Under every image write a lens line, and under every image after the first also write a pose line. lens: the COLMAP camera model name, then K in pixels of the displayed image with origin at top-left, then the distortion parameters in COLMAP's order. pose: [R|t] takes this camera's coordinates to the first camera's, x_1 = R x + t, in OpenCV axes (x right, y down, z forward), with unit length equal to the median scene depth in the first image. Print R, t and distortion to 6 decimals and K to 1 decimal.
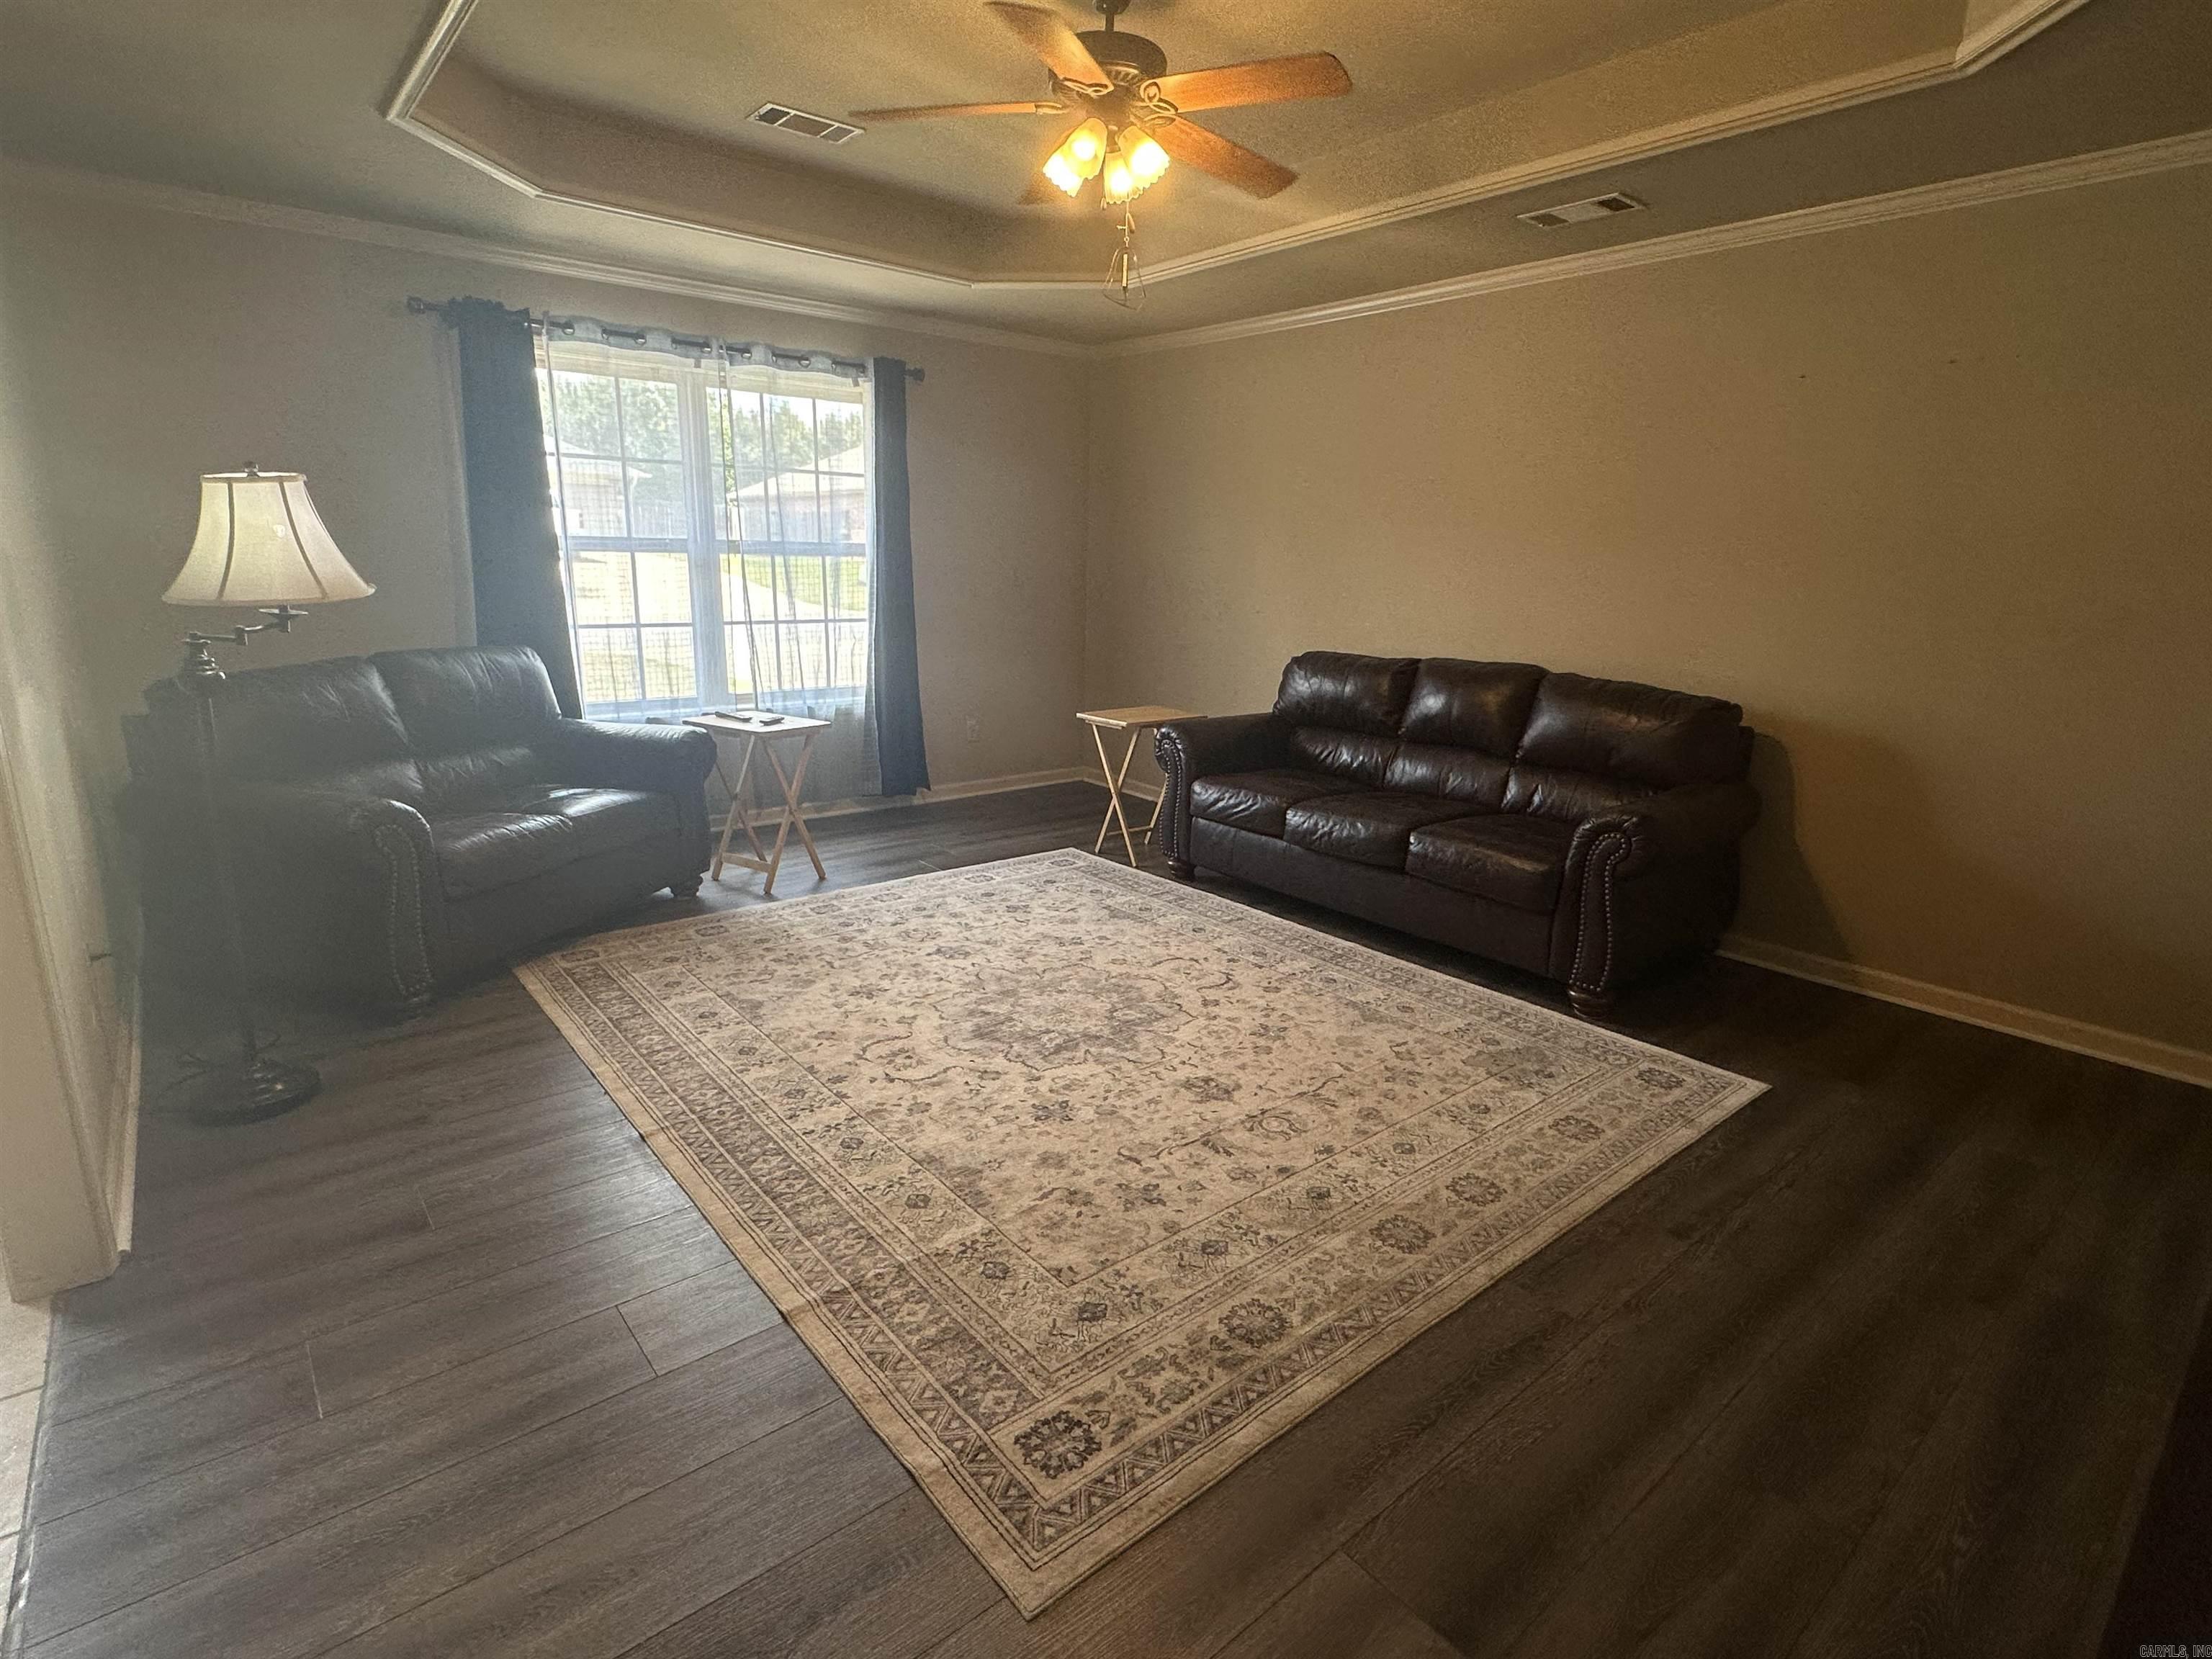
lens RADIAL K [[1098.8, 0, 1106.0], [0, 1098.8, 829.5], [0, 0, 1]] dist [-0.000507, -0.000093]
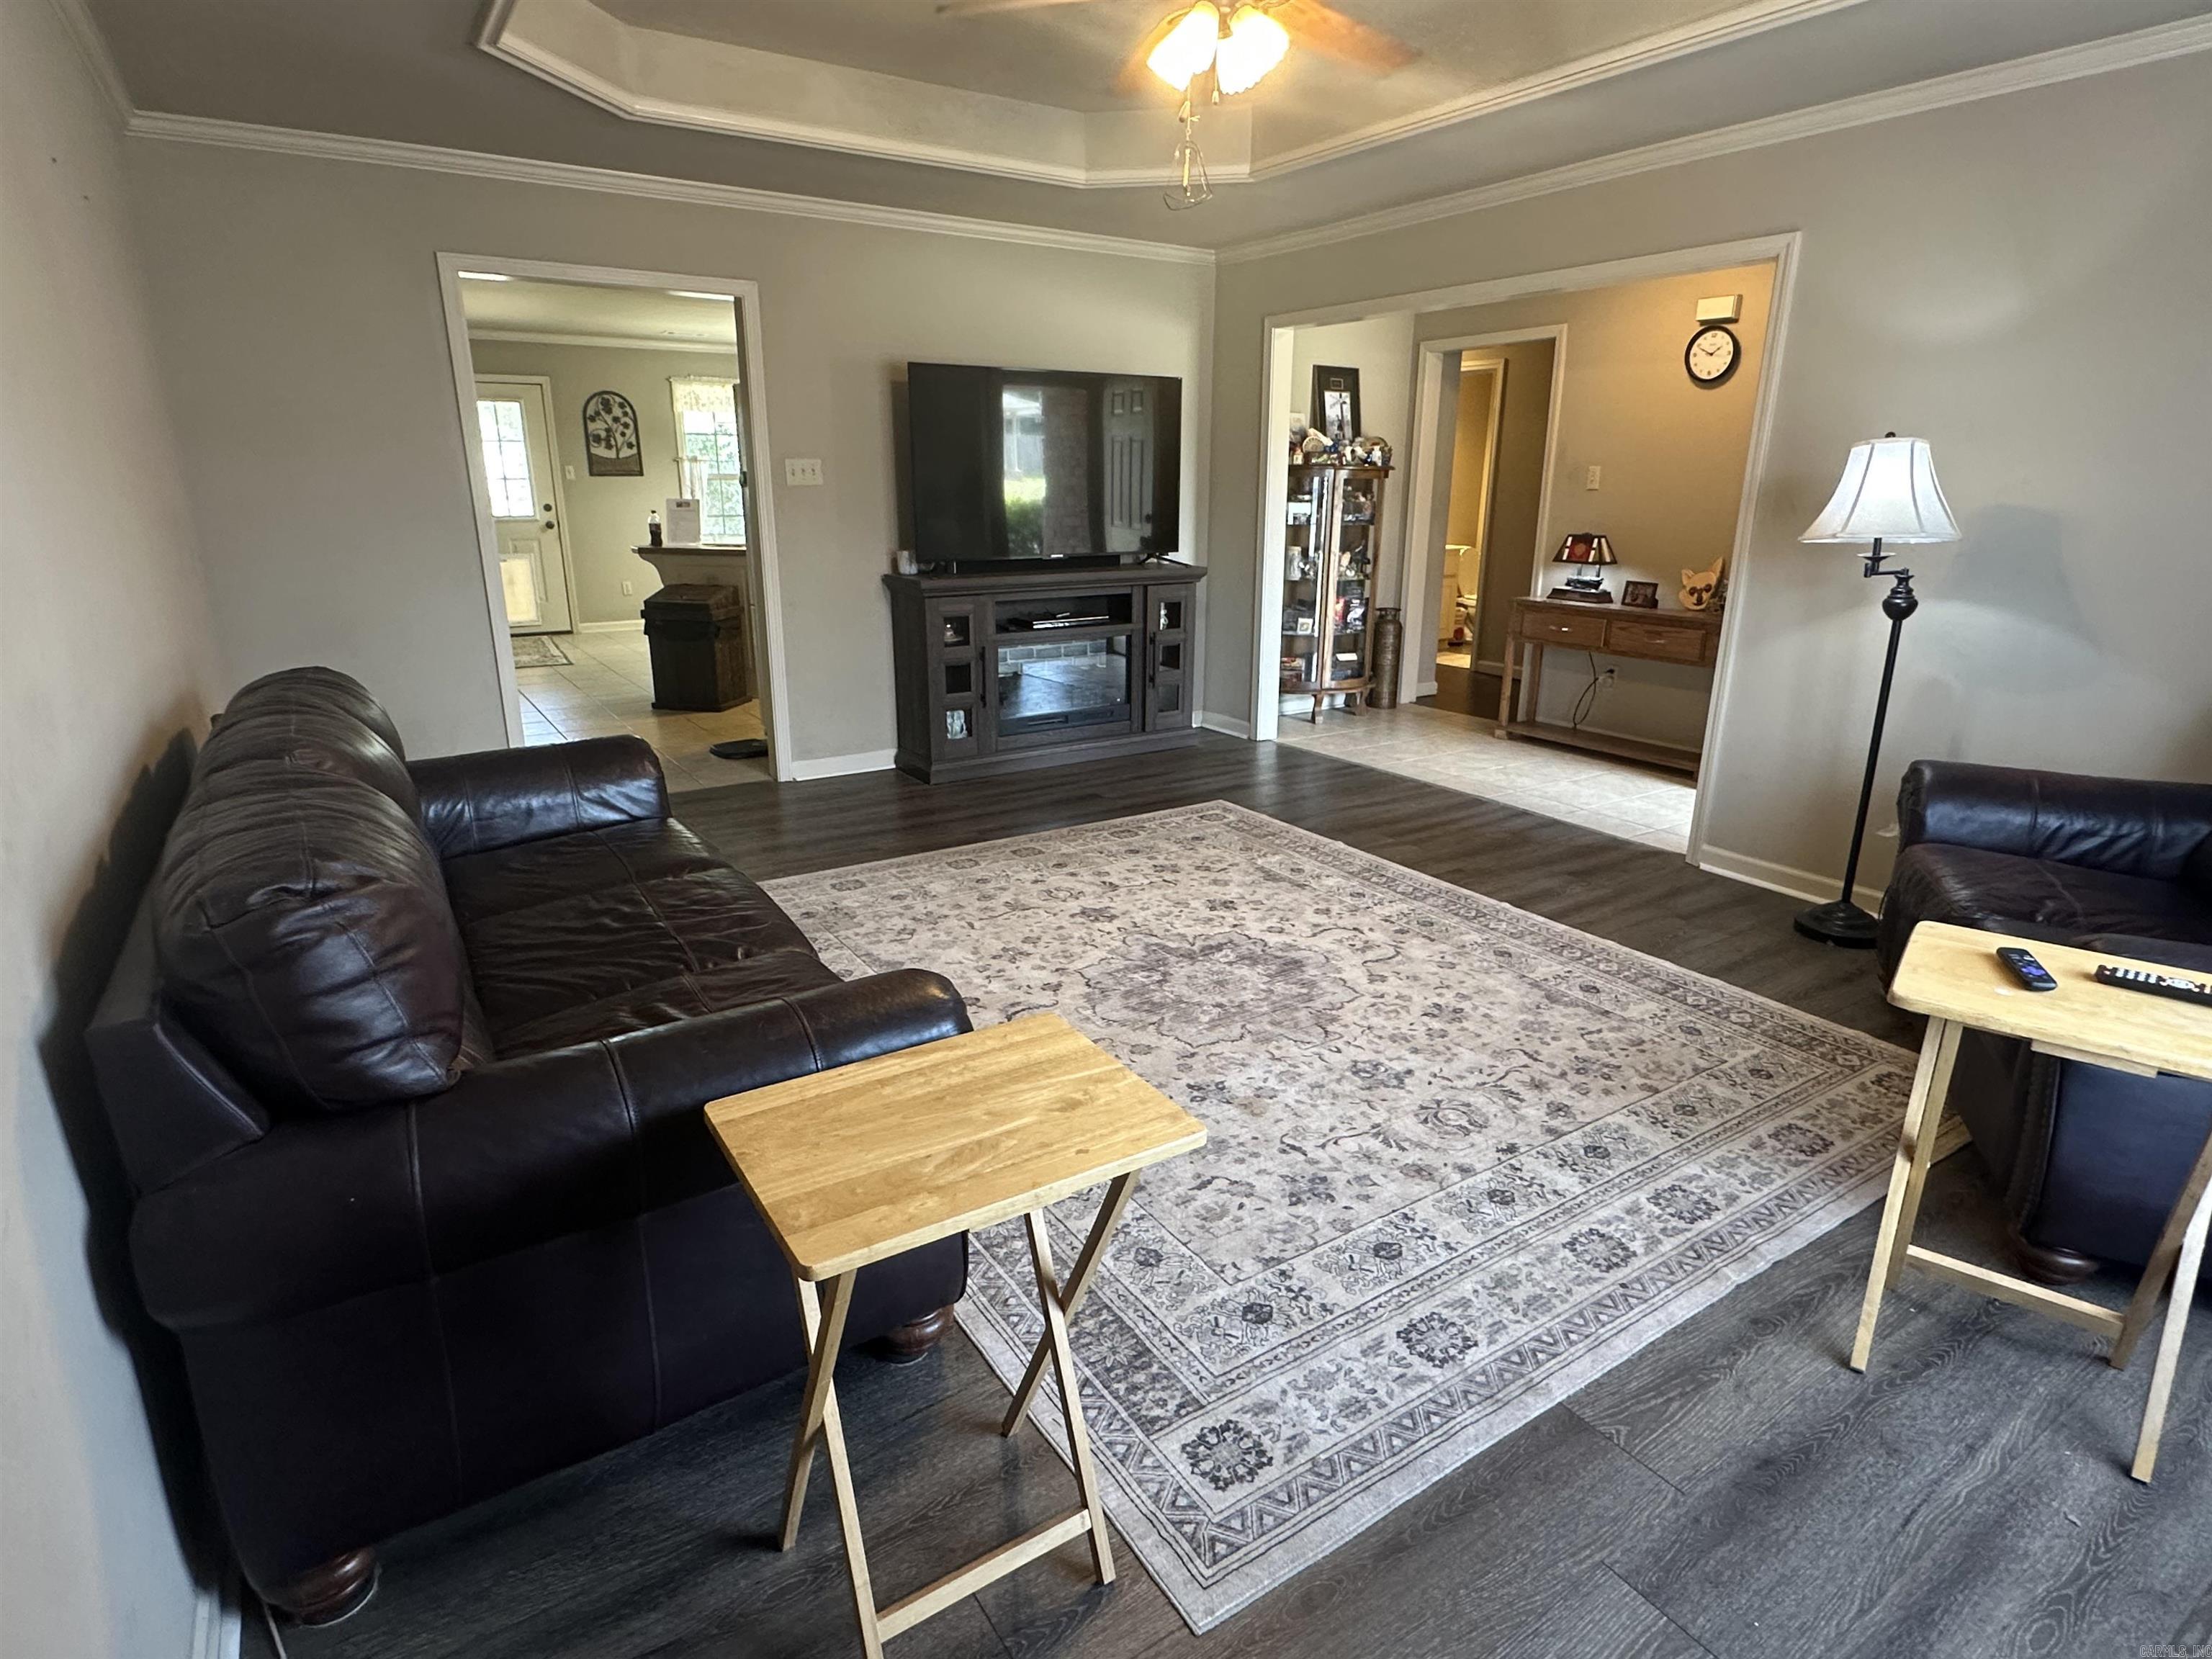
lens RADIAL K [[1178.4, 0, 1106.0], [0, 1178.4, 829.5], [0, 0, 1]] dist [-0.003655, 0.000380]
pose [[-0.992890, -0.062049, 0.101585, -0.040518], [-0.001328, 0.859117, 0.511777, -0.463114], [-0.119029, 0.508004, -0.853091, 1.816470]]
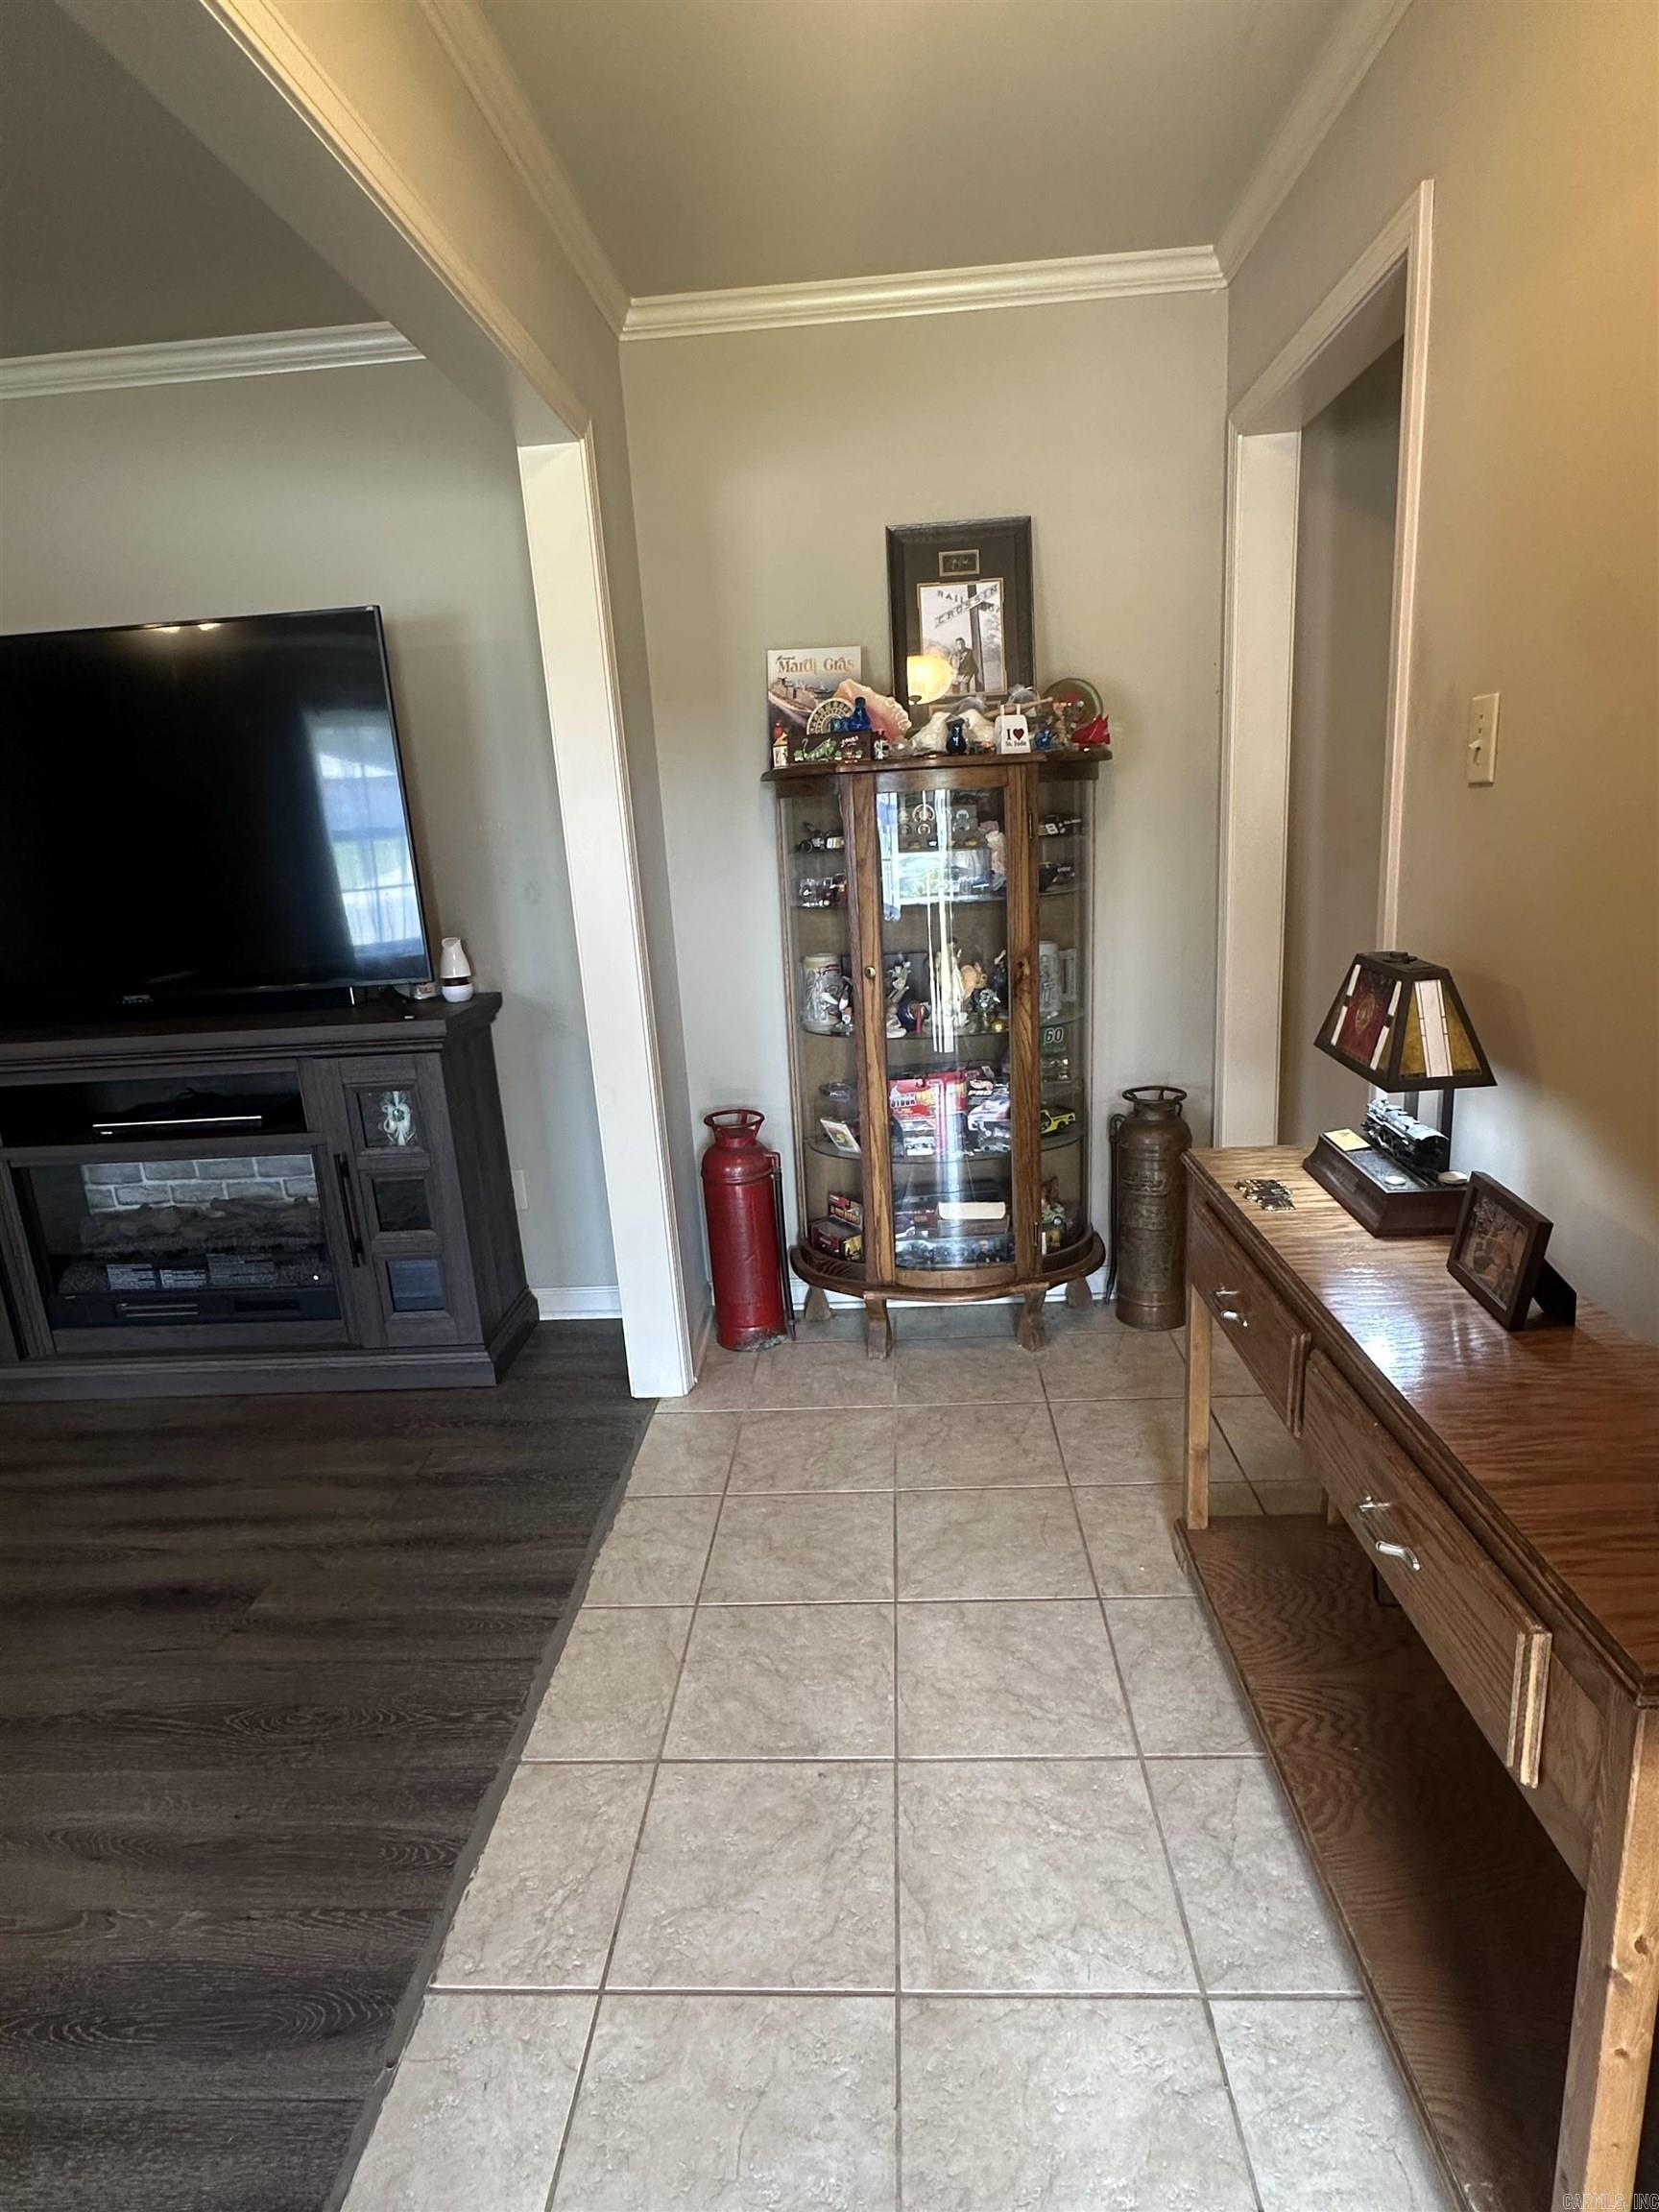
lens RADIAL K [[1178.4, 0, 829.5], [0, 1178.4, 1106.0], [0, 0, 1]] dist [-0.003655, 0.000380]
pose [[-0.729947, -0.147533, 0.667392, -0.730493], [0.209166, 0.881368, 0.423605, -0.119652], [-0.650713, 0.448804, -0.612493, 0.397668]]
